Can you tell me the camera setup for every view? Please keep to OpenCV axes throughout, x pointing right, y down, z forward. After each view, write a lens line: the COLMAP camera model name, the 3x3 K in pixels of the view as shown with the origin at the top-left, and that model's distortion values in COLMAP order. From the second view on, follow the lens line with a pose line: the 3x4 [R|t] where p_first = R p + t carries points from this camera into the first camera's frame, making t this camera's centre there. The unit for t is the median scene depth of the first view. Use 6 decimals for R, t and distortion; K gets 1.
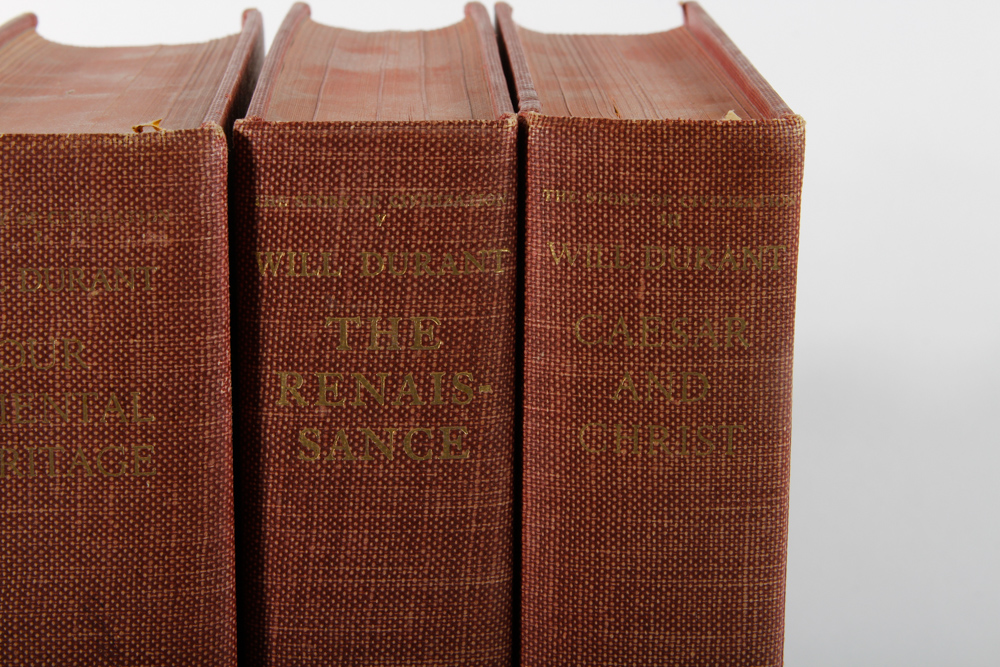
lens RADIAL K [[3000.0, 0, 498.7], [0, 3000.0, 333.0], [0, 0, 1]] dist [-0.005271, 0.462164]
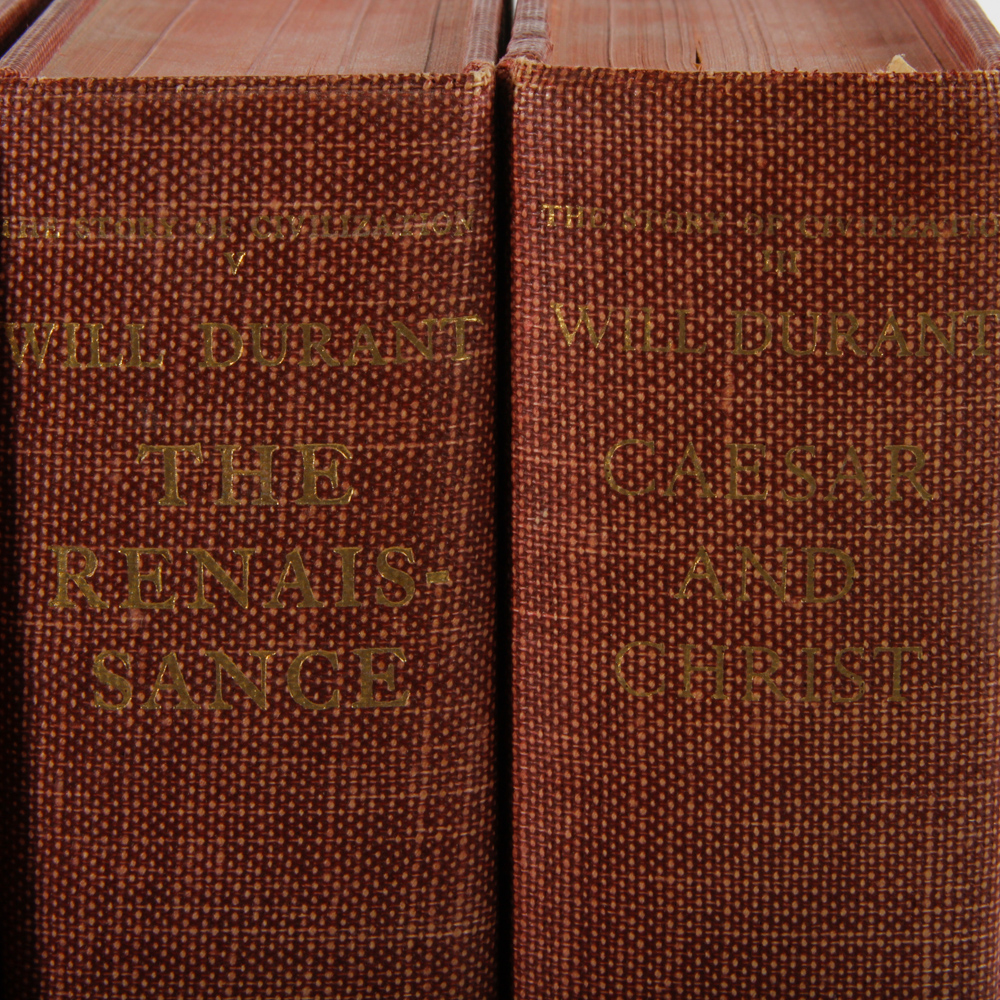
lens RADIAL K [[4434.8, 0, 500.0], [0, 4434.8, 500.0], [0, 0, 1]] dist [-0.063062, -0.573885]
pose [[0.999307, 0.000355, -0.037229, 0.036158], [0.000465, 0.999757, 0.022037, -0.012671], [0.037228, -0.022039, 0.999064, 0.212353]]
